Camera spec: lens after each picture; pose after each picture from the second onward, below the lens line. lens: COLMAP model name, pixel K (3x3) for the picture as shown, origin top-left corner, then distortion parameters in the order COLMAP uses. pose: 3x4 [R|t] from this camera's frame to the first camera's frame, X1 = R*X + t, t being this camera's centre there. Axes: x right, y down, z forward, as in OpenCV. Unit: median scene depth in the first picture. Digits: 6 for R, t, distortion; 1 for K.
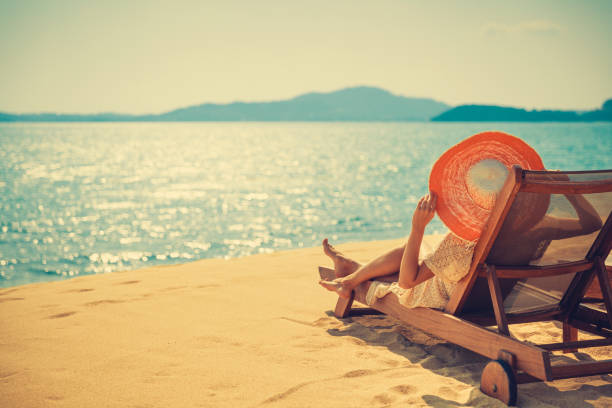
lens RADIAL K [[1084.2, 0, 306.0], [0, 1084.2, 204.0], [0, 0, 1]] dist [-0.001849, -0.073977]
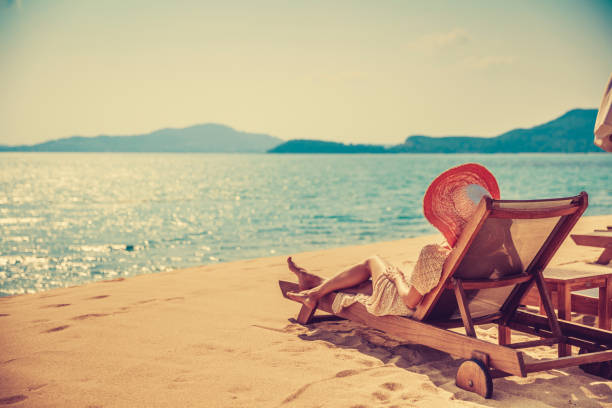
lens RADIAL K [[904.9, 0, 306.0], [0, 904.9, 204.0], [0, 0, 1]] dist [0.095904, 0.018723]
pose [[0.987664, -0.003735, 0.156546, -0.135389], [0.006838, 0.999791, -0.019288, -0.007001], [-0.156441, 0.020120, 0.987482, 0.034133]]
